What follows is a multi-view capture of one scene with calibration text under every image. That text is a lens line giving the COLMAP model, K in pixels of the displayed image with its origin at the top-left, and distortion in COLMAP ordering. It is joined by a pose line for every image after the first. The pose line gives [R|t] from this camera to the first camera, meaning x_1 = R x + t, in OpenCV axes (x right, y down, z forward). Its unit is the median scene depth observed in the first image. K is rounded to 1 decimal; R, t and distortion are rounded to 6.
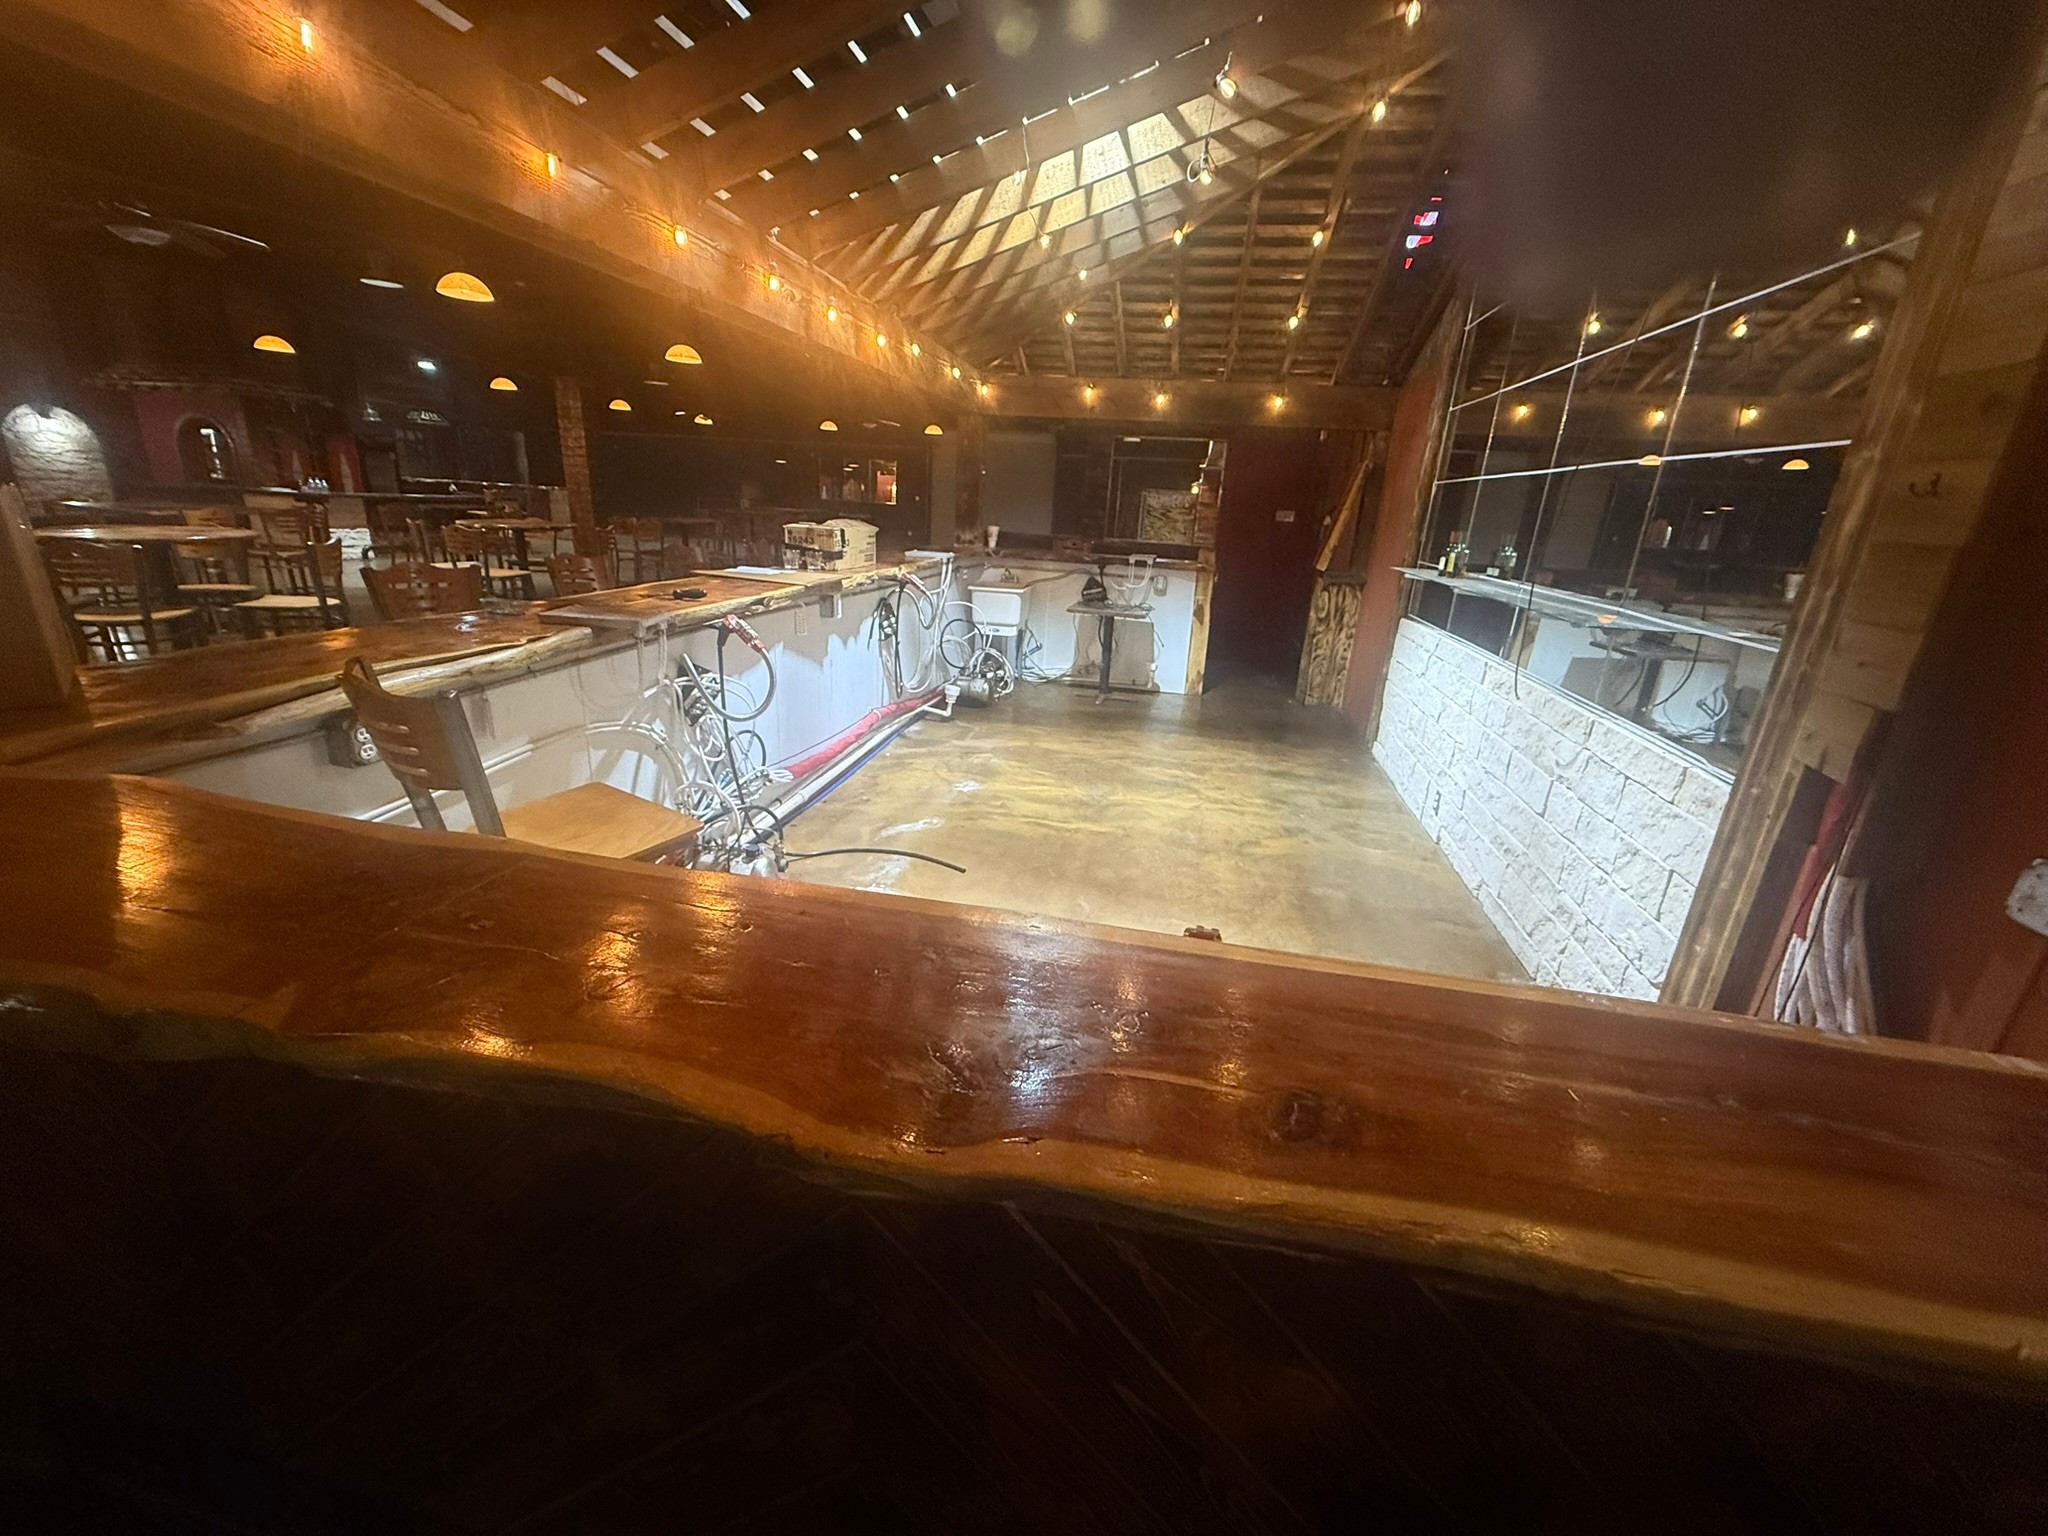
lens RADIAL K [[812.5, 0, 1021.7], [0, 812.5, 769.0], [0, 0, 1]] dist [-0.001277, -0.000018]
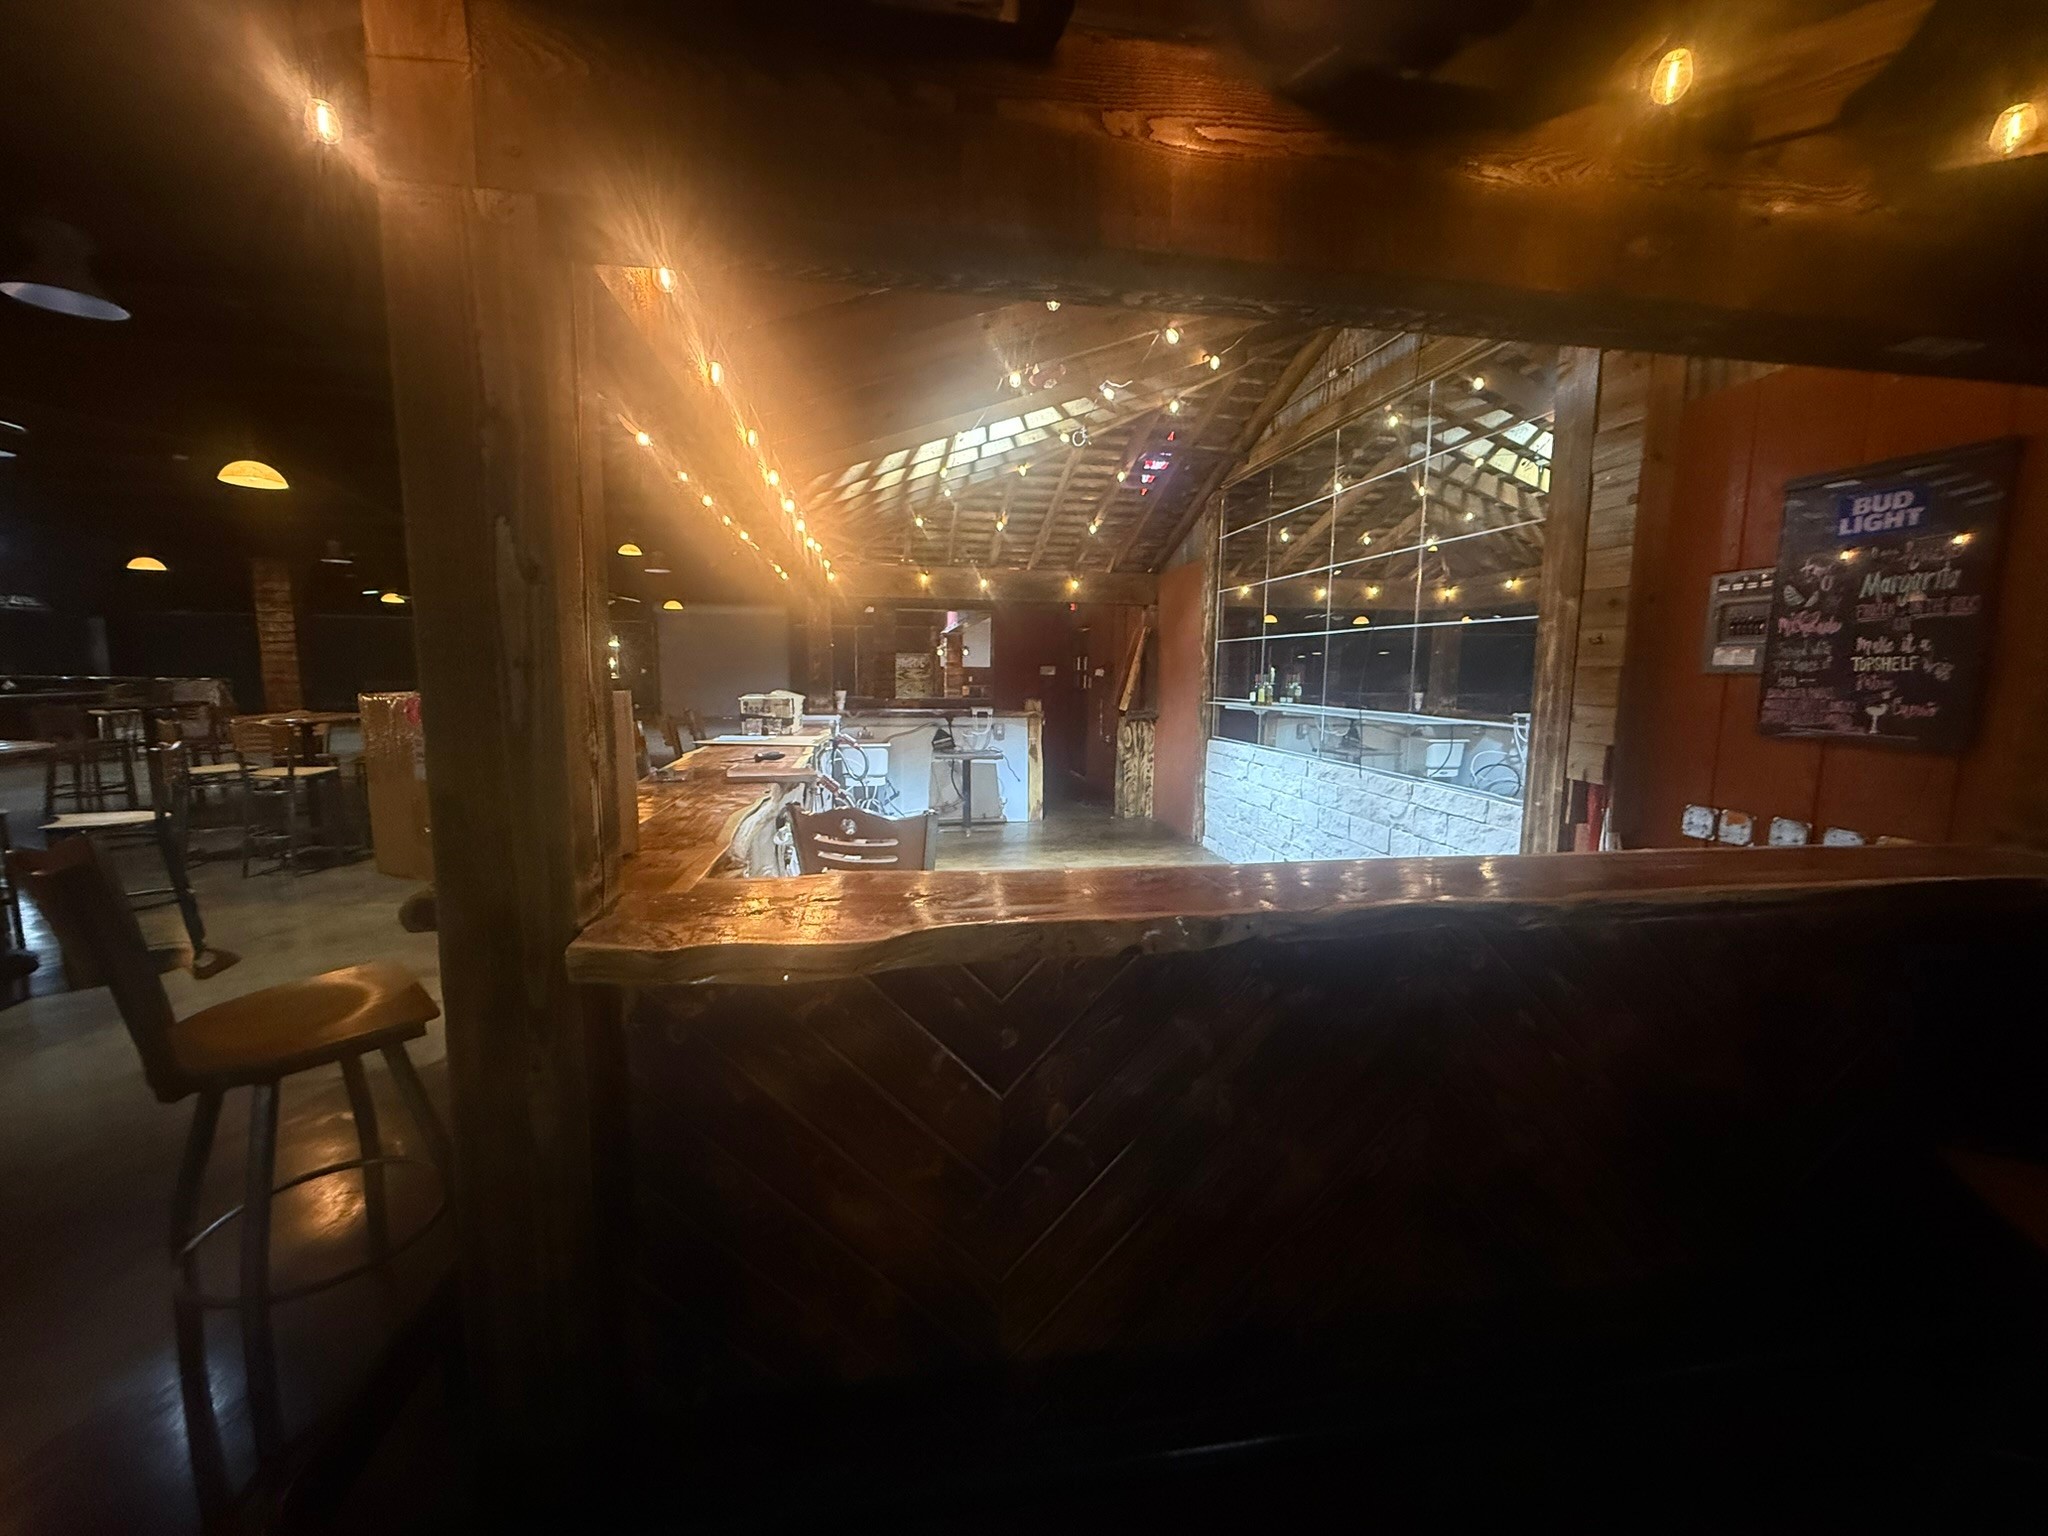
lens RADIAL K [[812.5, 0, 1020.7], [0, 812.5, 768.6], [0, 0, 1]] dist [-0.001277, -0.000018]
pose [[0.930174, -0.088549, 0.356280, -0.249629], [0.153713, 0.975251, -0.158925, 0.019462], [-0.333390, 0.202593, 0.920765, -0.088261]]
